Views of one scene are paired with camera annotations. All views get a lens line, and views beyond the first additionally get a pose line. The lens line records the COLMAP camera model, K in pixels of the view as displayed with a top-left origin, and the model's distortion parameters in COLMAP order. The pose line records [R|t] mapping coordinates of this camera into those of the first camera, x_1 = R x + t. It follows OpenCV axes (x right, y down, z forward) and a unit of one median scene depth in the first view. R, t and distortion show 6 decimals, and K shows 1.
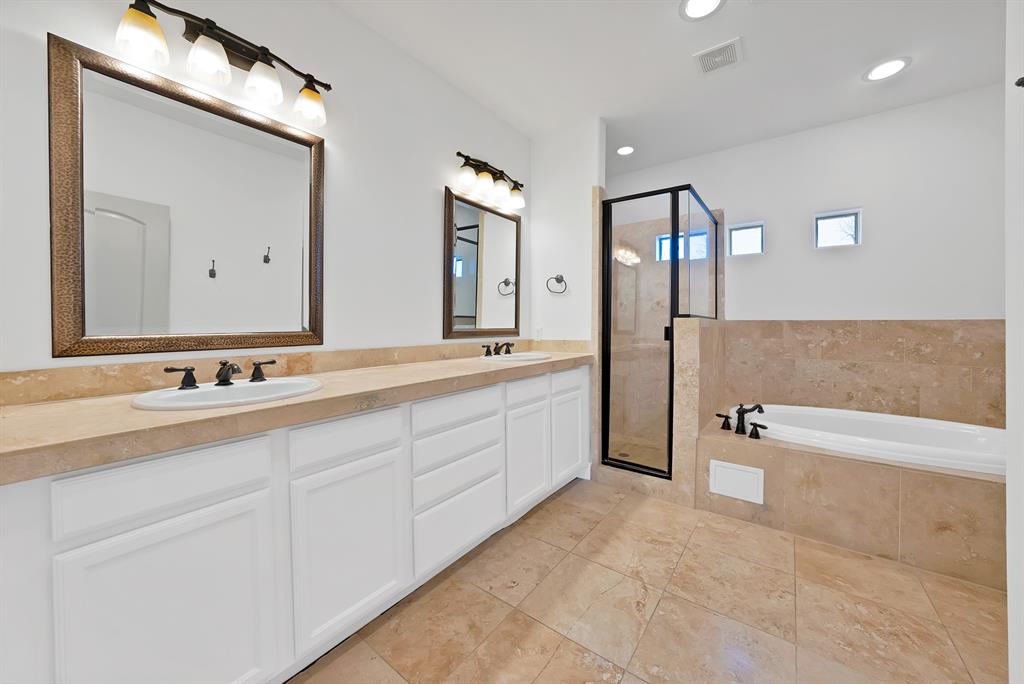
lens RADIAL K [[366.9, 0, 510.3], [0, 366.9, 325.2], [0, 0, 1]] dist [-0.027169, 0.004925]
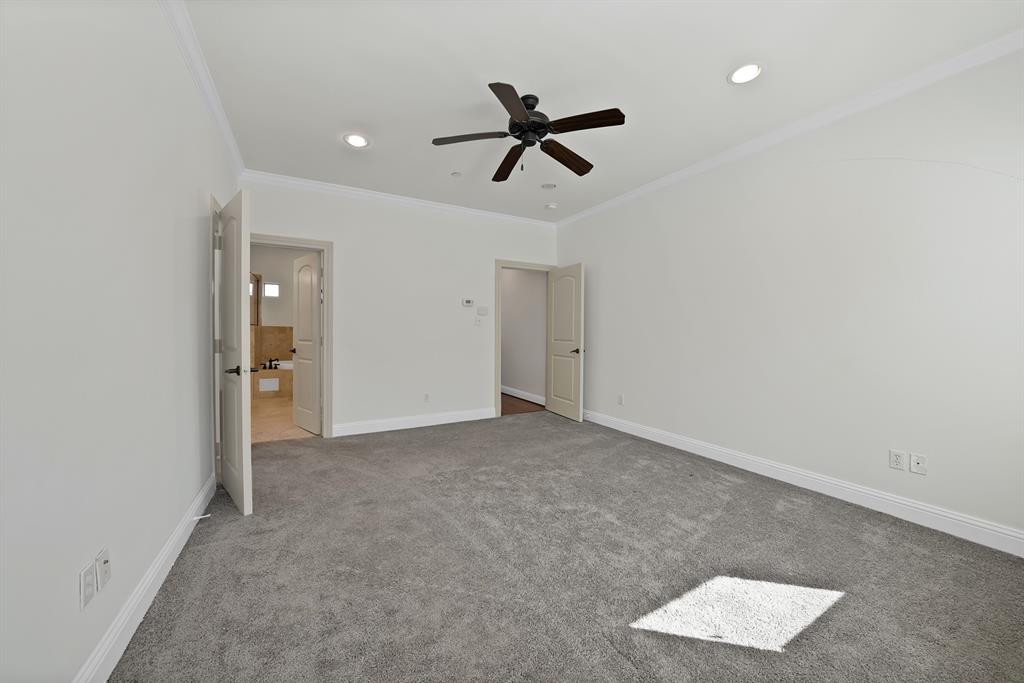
lens RADIAL K [[366.9, 0, 510.3], [0, 366.9, 336.4], [0, 0, 1]] dist [-0.027169, 0.004925]
pose [[0.391136, -0.011293, 0.920264, -1.018633], [-0.013023, 0.999757, 0.017804, -0.012179], [-0.920241, -0.018948, 0.390894, -1.500746]]
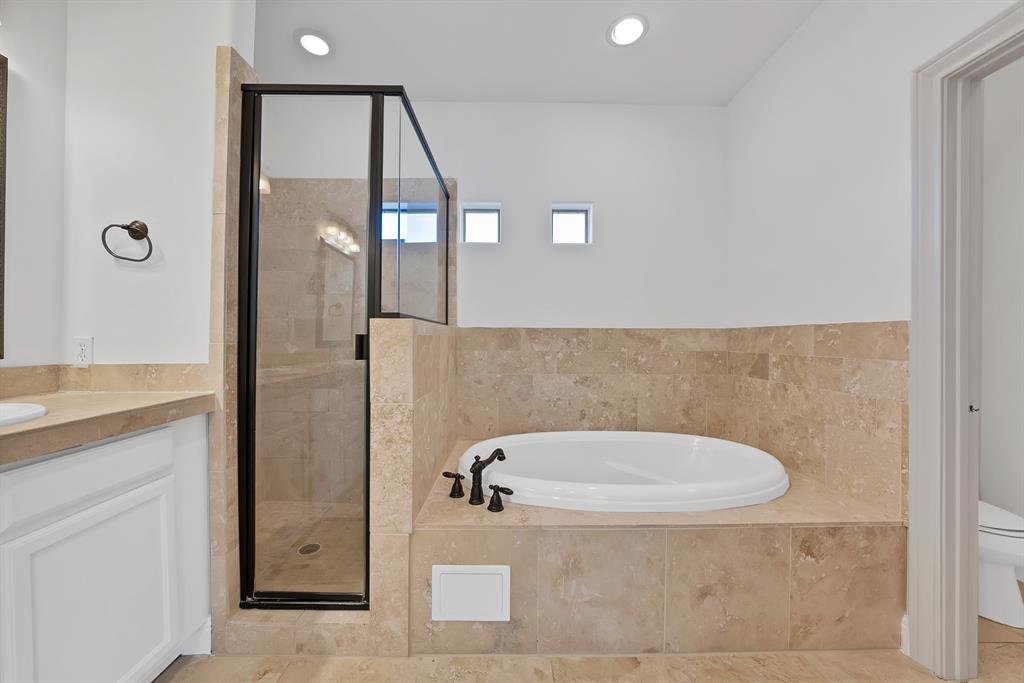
lens RADIAL K [[366.9, 0, 509.3], [0, 366.9, 340.0], [0, 0, 1]] dist [-0.027169, 0.004925]
pose [[0.788310, -0.005672, 0.615252, 0.257583], [-0.002187, 0.999925, 0.012019, 0.005140], [-0.615274, -0.010820, 0.788239, 0.413986]]
